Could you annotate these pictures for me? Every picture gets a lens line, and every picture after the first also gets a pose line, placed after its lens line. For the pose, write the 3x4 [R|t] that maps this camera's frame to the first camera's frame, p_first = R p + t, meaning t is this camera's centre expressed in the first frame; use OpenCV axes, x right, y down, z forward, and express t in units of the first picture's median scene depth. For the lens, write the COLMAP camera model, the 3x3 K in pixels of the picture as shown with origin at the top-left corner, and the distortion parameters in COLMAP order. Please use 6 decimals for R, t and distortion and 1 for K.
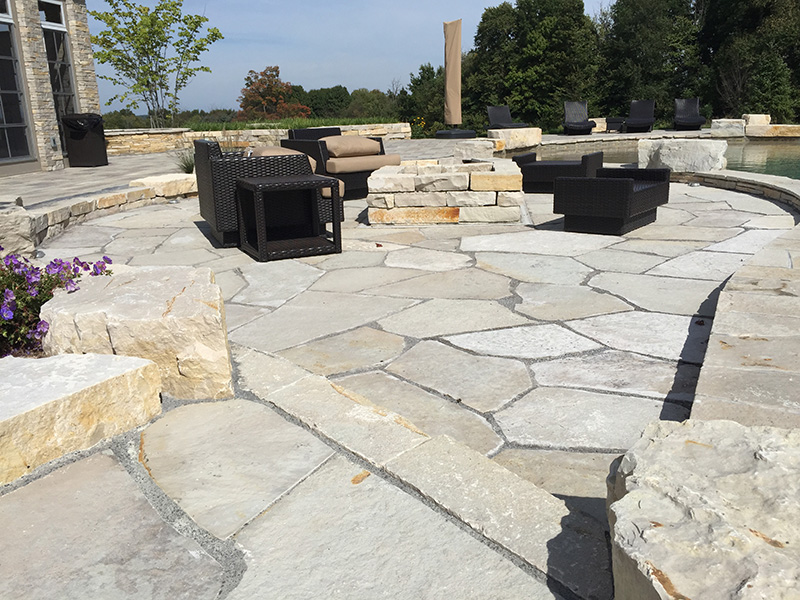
lens RADIAL K [[616.0, 0, 400.0], [0, 616.0, 300.0], [0, 0, 1]] dist [0.037024, -0.005952]
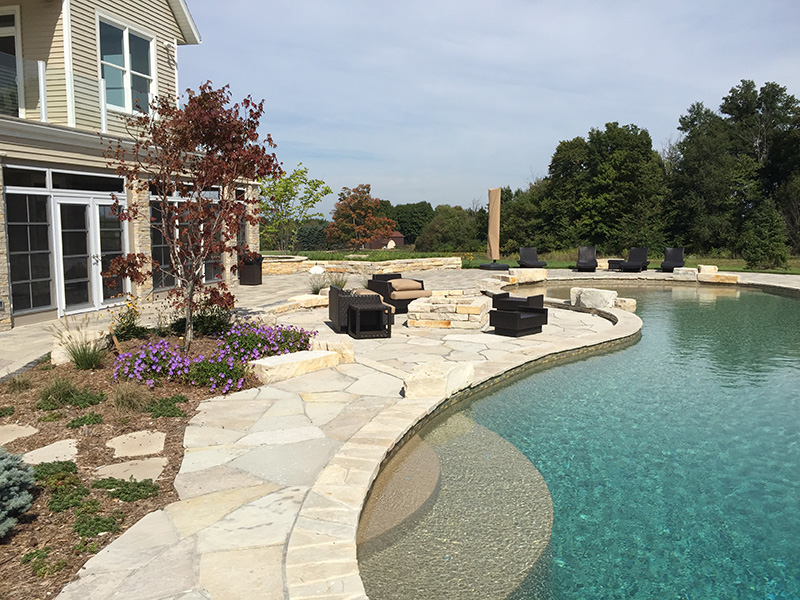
lens RADIAL K [[616.0, 0, 400.0], [0, 616.0, 300.0], [0, 0, 1]] dist [0.037024, -0.005952]
pose [[0.990925, 0.045799, -0.126370, 0.053824], [-0.066832, 0.983588, -0.167592, 0.040432], [0.116620, 0.174517, 0.977724, -0.306557]]
